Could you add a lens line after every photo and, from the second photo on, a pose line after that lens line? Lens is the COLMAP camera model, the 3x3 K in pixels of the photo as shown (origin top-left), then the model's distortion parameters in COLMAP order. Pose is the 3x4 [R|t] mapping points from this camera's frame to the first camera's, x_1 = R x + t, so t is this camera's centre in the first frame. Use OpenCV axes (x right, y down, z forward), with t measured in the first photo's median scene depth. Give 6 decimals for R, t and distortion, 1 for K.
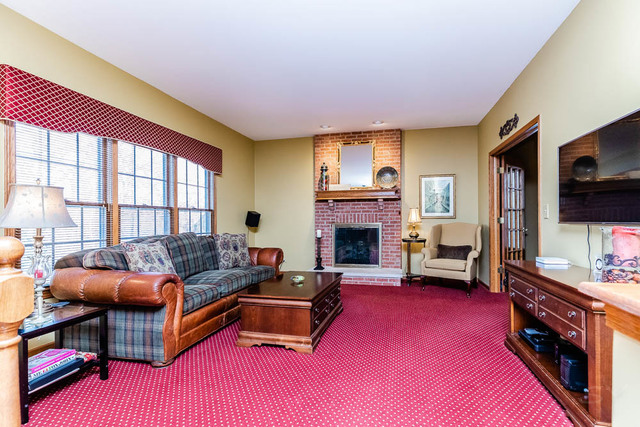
lens RADIAL K [[293.3, 0, 321.0], [0, 293.3, 215.9], [0, 0, 1]] dist [0.010489, -0.000911]
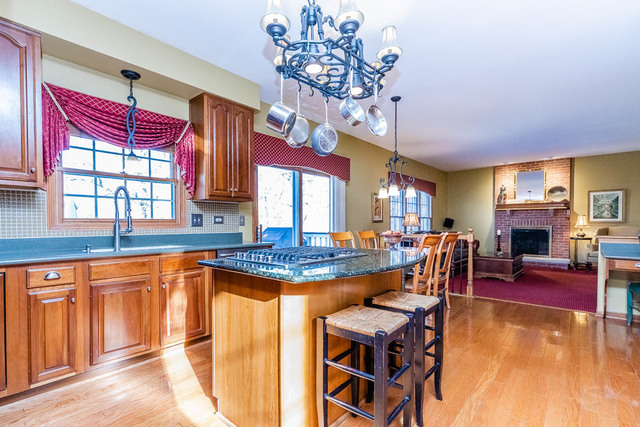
lens RADIAL K [[293.3, 0, 312.2], [0, 293.3, 227.3], [0, 0, 1]] dist [0.010489, -0.000911]
pose [[0.894694, 0.010111, -0.446565, -0.190525], [-0.003195, 0.999863, 0.016238, 0.010732], [0.446668, -0.013102, 0.894604, -0.787929]]
